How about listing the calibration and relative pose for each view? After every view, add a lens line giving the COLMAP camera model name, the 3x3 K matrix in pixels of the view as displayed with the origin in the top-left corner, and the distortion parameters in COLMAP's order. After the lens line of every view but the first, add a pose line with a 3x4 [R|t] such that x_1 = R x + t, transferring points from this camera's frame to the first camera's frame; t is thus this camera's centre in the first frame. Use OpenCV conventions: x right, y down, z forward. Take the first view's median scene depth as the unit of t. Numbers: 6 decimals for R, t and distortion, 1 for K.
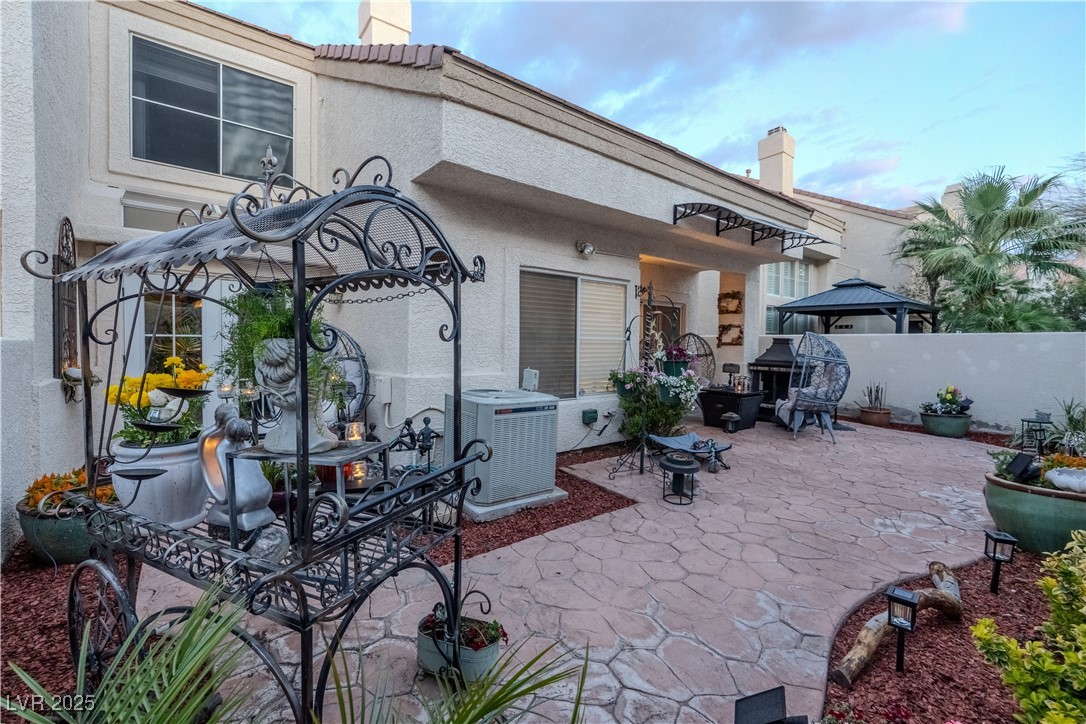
lens RADIAL K [[478.2, 0, 546.4], [0, 478.2, 368.1], [0, 0, 1]] dist [-0.004566, -0.000844]
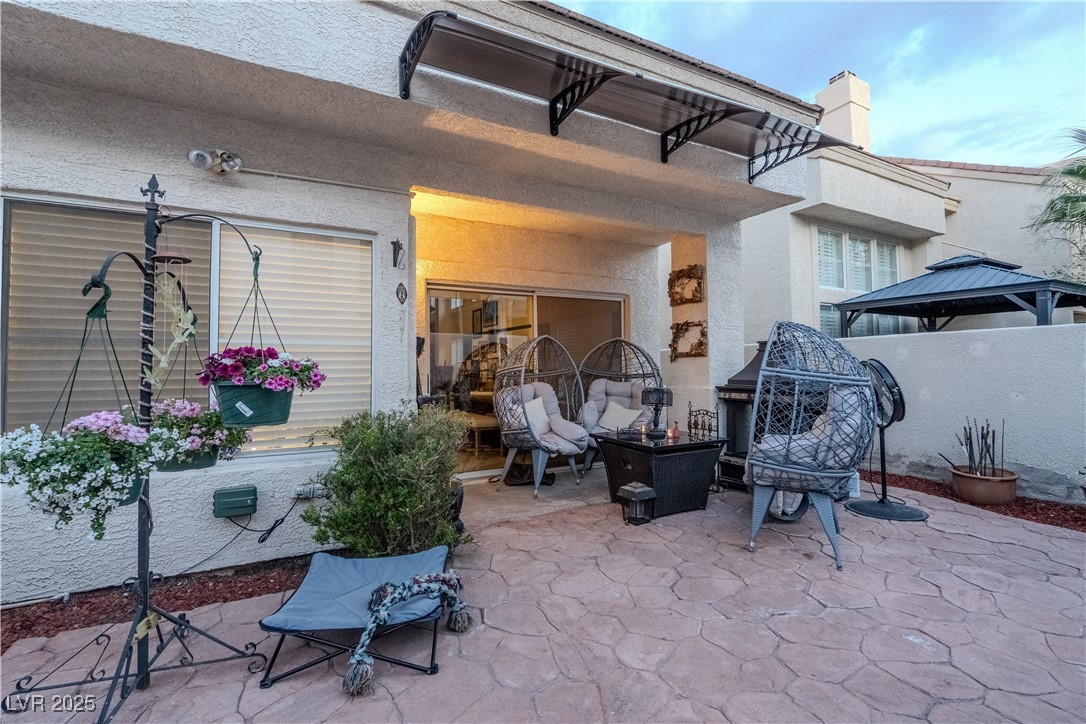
lens RADIAL K [[478.2, 0, 548.4], [0, 478.2, 365.3], [0, 0, 1]] dist [-0.004566, -0.000844]
pose [[0.978905, -0.025011, -0.202781, 0.337867], [0.012057, 0.997821, -0.064867, -0.001353], [0.203962, 0.061054, 0.977073, 0.393350]]
